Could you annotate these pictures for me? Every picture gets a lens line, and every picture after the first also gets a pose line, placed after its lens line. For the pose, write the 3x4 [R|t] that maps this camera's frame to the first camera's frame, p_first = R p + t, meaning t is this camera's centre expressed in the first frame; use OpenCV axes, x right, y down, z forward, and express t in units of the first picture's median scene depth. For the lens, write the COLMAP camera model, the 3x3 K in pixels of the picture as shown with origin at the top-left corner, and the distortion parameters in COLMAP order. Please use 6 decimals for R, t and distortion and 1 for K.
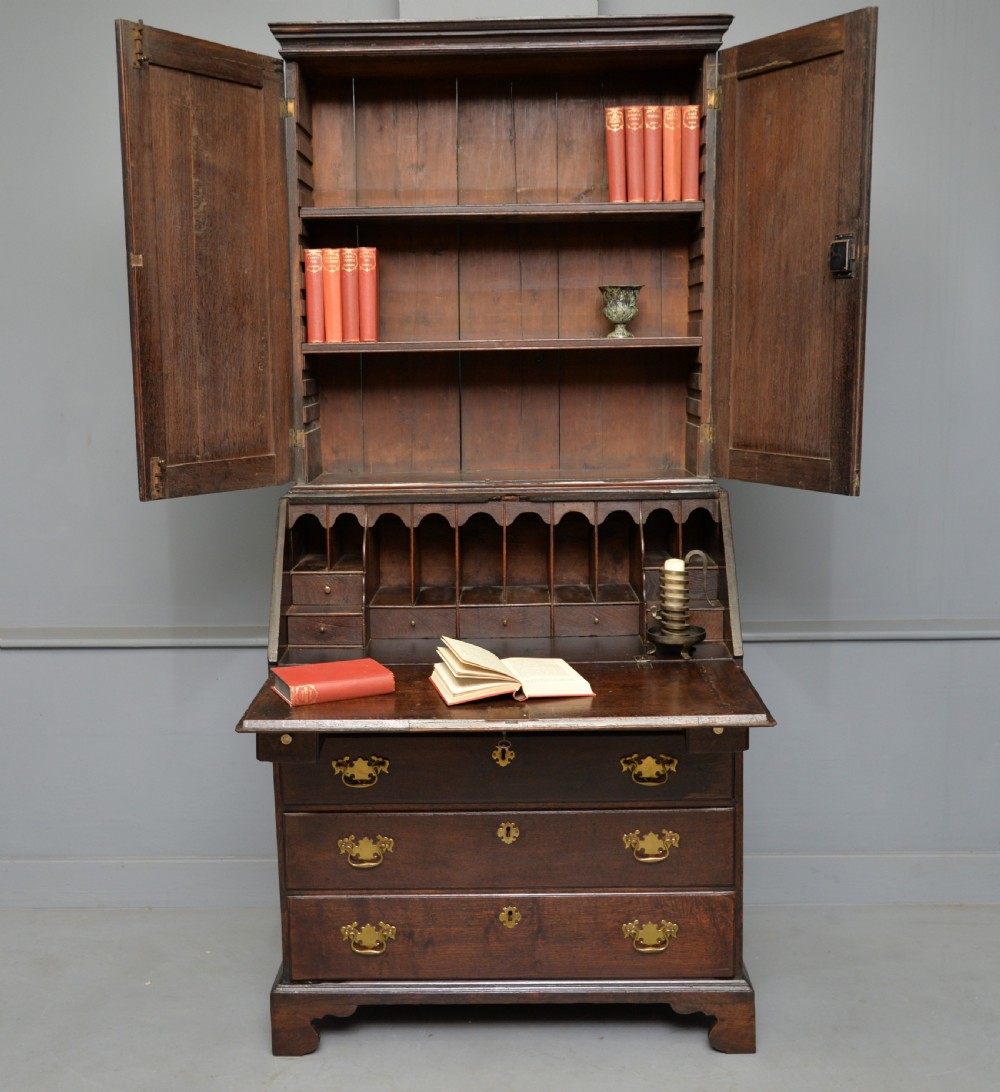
lens RADIAL K [[1399.9, 0, 485.0], [0, 1399.9, 561.4], [0, 0, 1]] dist [-0.024987, 0.070841]
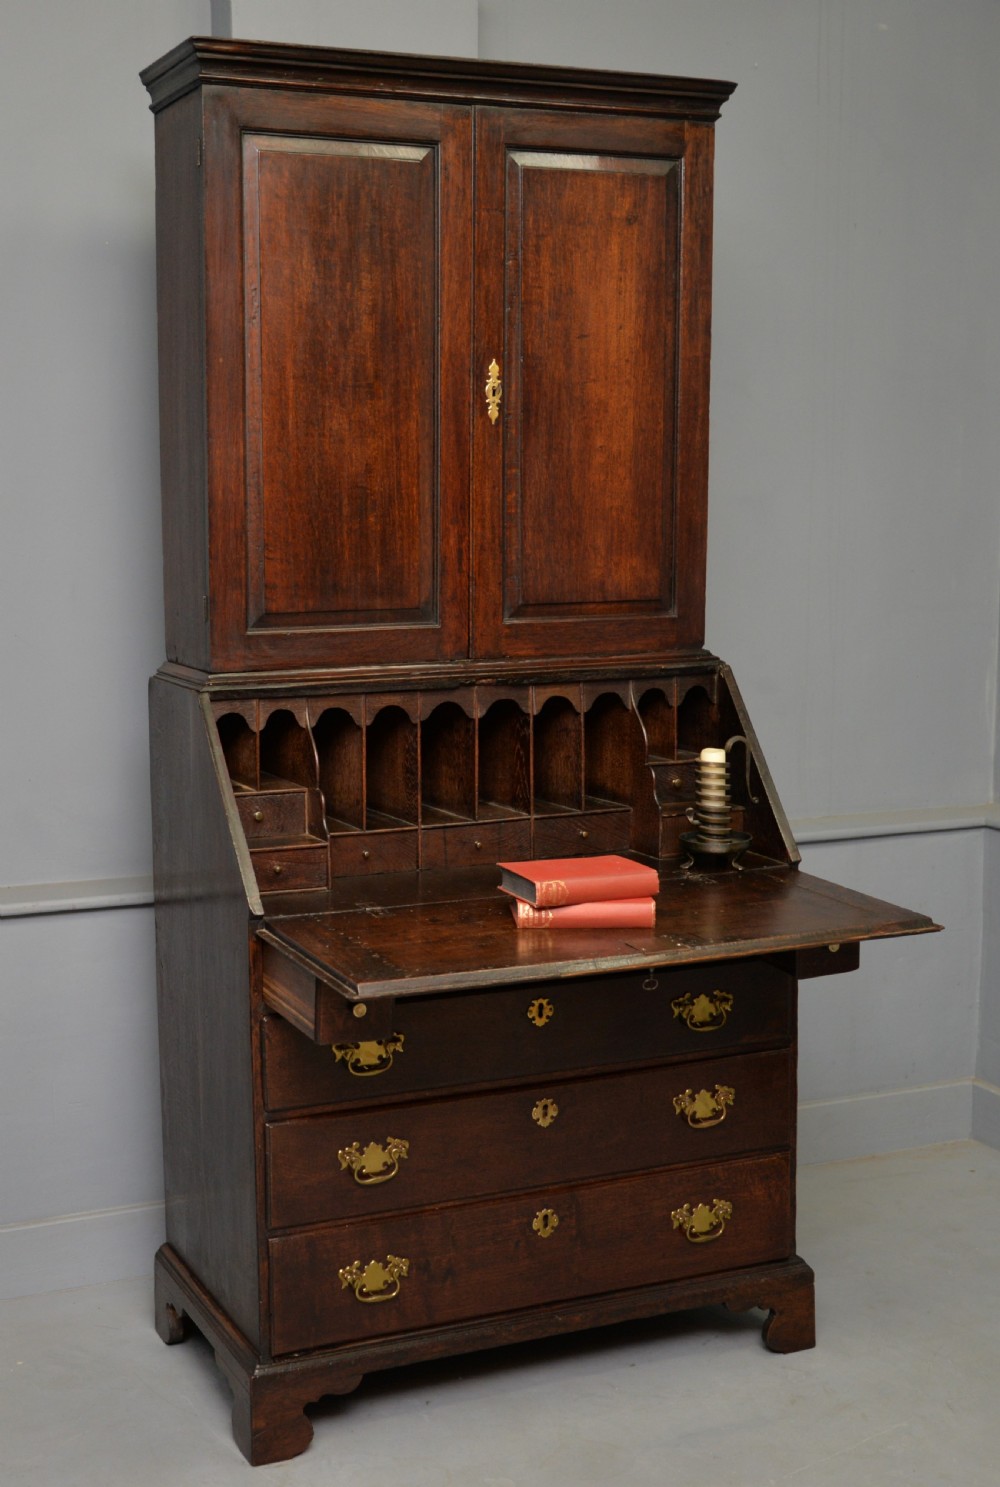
lens RADIAL K [[2024.2, 0, 440.7], [0, 2024.2, 760.9], [0, 0, 1]] dist [0.010132, 0.025302]
pose [[0.907283, -0.050023, 0.417536, -0.488660], [0.058062, 0.998291, -0.006565, 0.004125], [-0.416494, 0.030200, 0.908637, 0.001700]]
